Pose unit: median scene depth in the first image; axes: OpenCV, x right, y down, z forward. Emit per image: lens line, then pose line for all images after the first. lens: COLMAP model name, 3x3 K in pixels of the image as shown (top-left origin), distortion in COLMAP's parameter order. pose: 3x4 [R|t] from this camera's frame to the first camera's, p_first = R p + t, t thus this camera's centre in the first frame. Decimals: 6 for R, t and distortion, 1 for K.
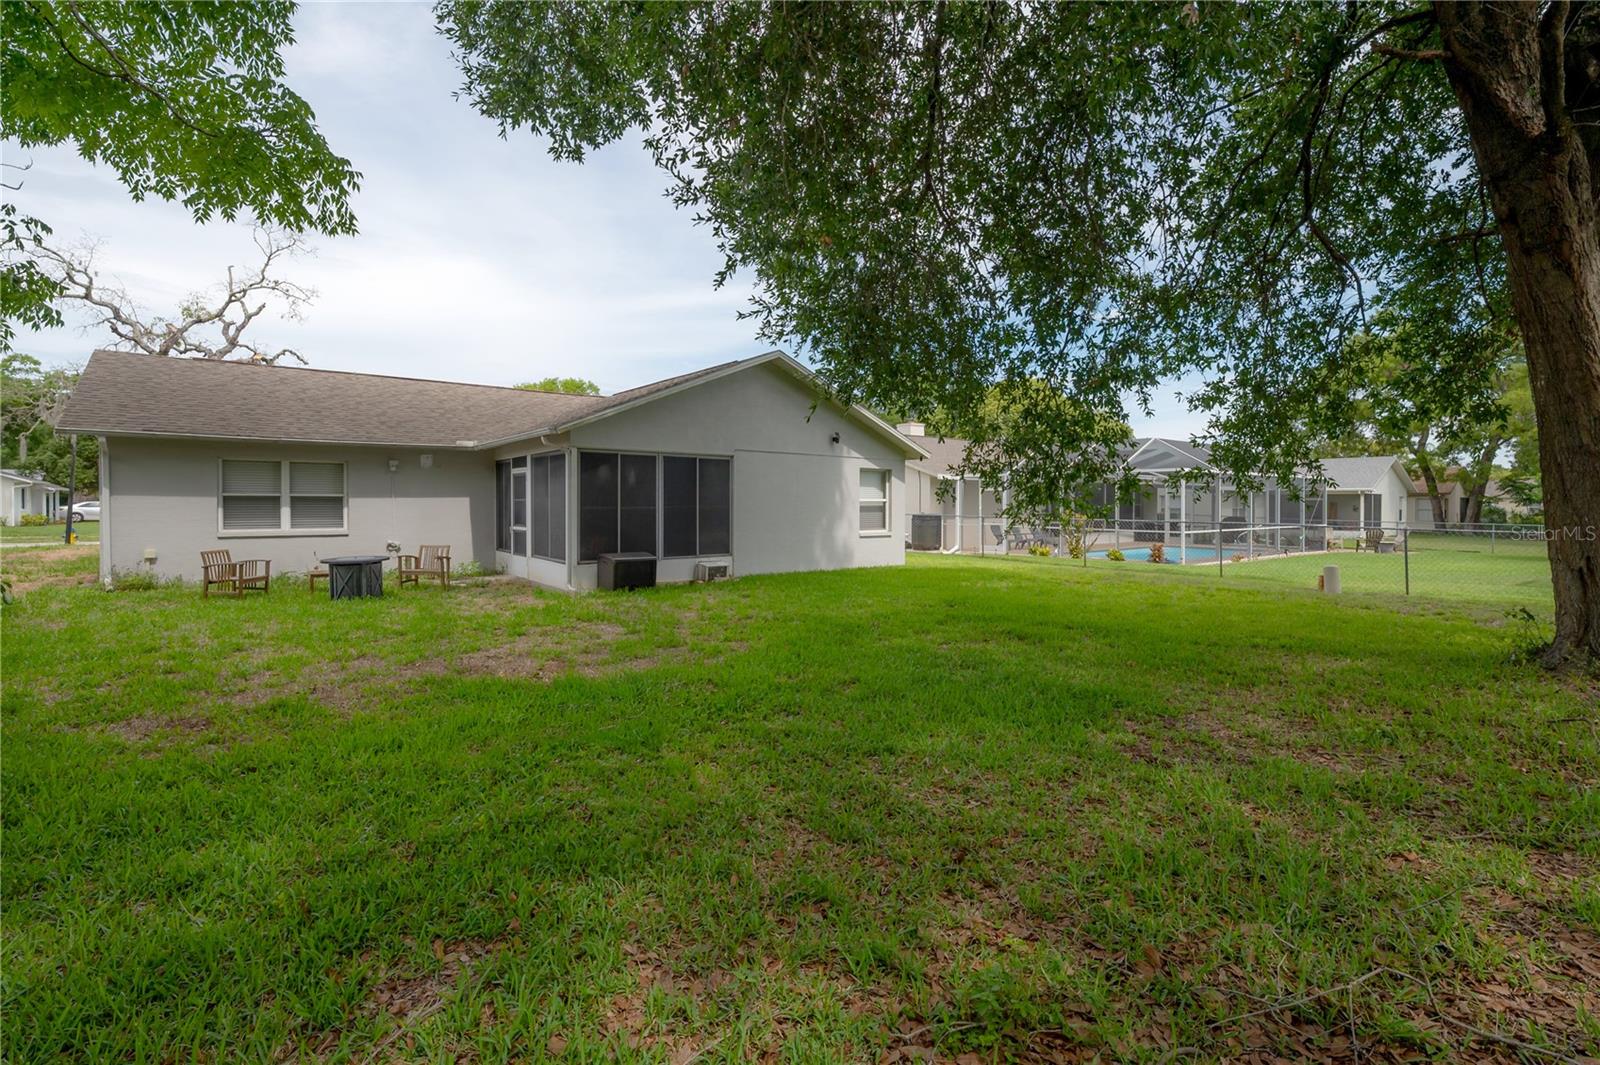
lens RADIAL K [[746.1, 0, 798.6], [0, 746.1, 507.6], [0, 0, 1]] dist [0.000106, 0.000301]
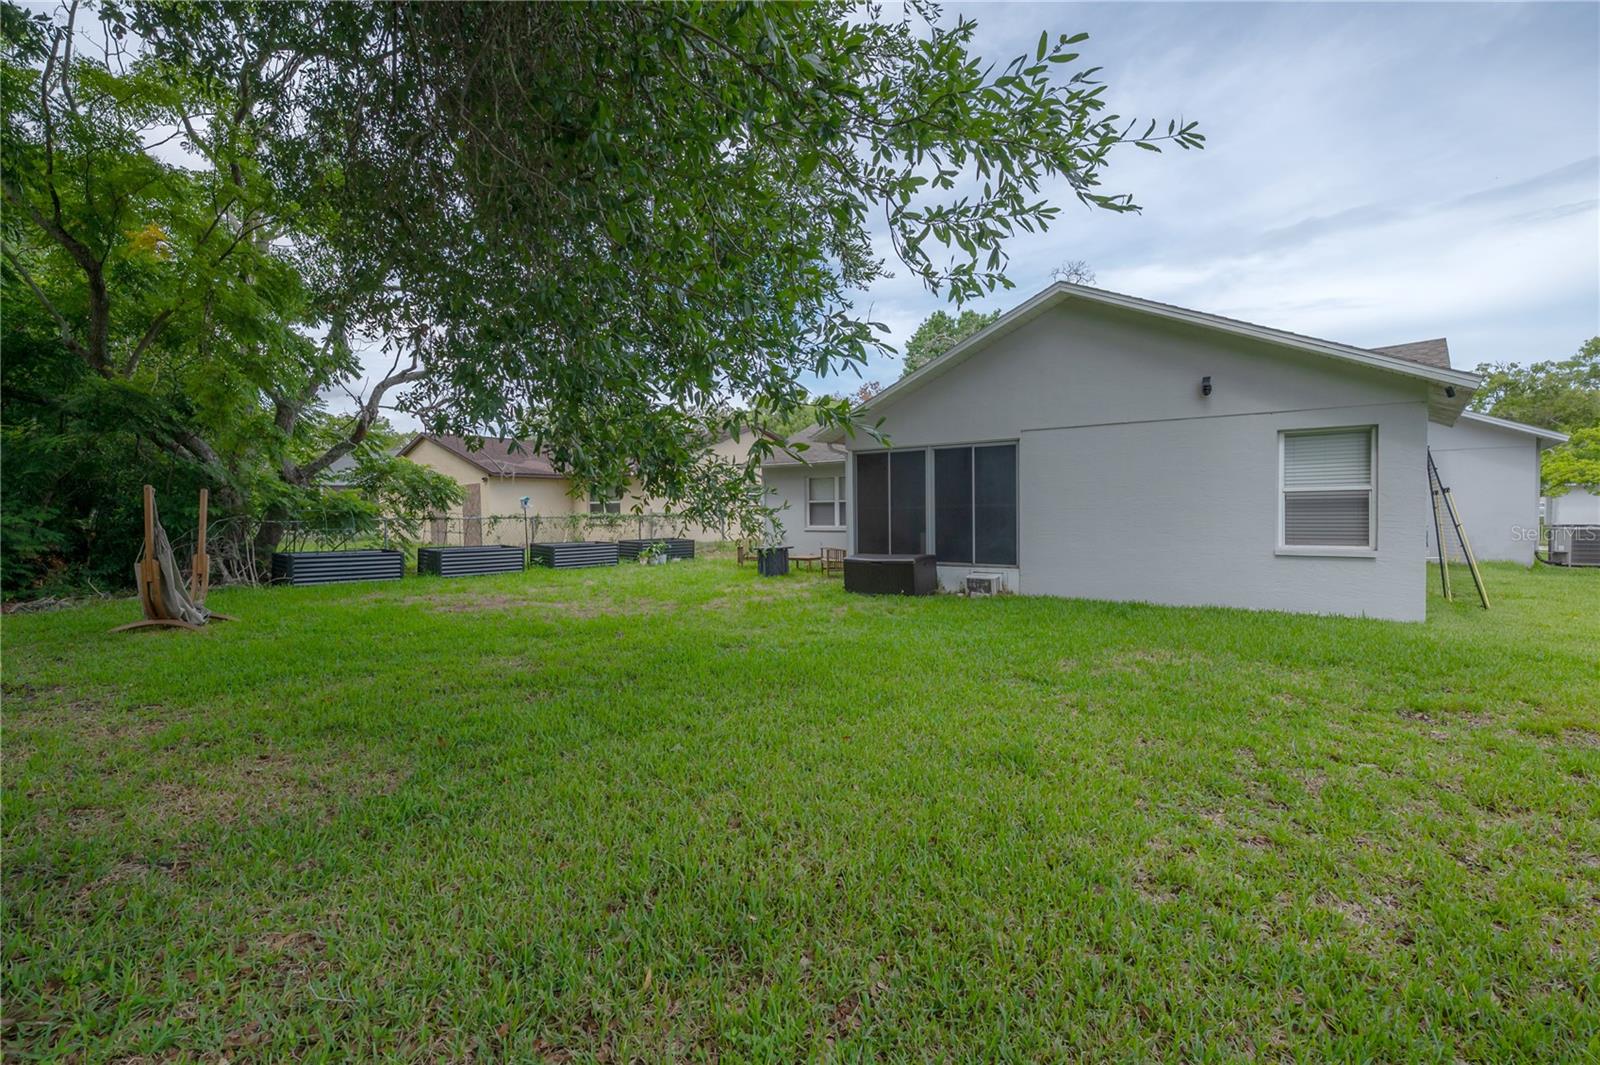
lens RADIAL K [[737.7, 0, 800.0], [0, 737.7, 532.5], [0, 0, 1]] dist [-0.003769, 0.000000]
pose [[0.231392, 0.020049, -0.972654, 0.616657], [0.005275, 0.999747, 0.021862, 0.009715], [0.972846, -0.010189, 0.231228, 0.615004]]
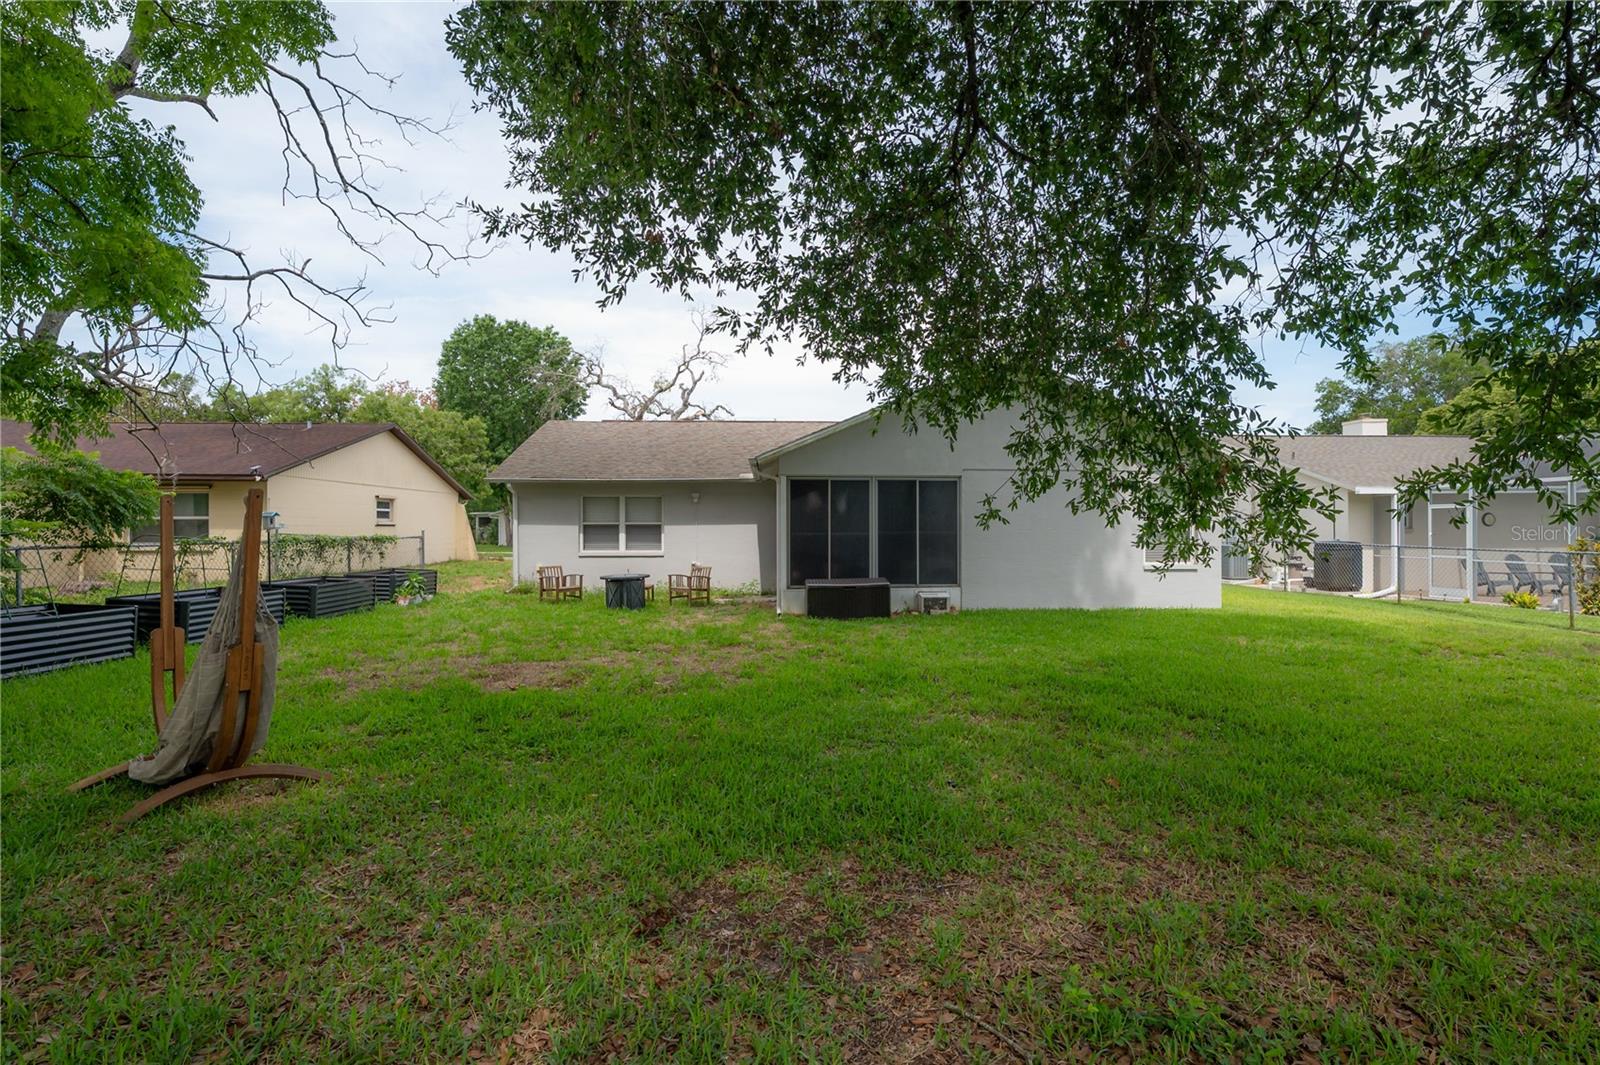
lens RADIAL K [[737.7, 0, 800.0], [0, 737.7, 532.5], [0, 0, 1]] dist [-0.003769, 0.000000]
pose [[0.812748, -0.000076, -0.582615, 0.280508], [0.000647, 0.999999, 0.000772, -0.002458], [0.582615, -0.001004, 0.812748, 0.161728]]
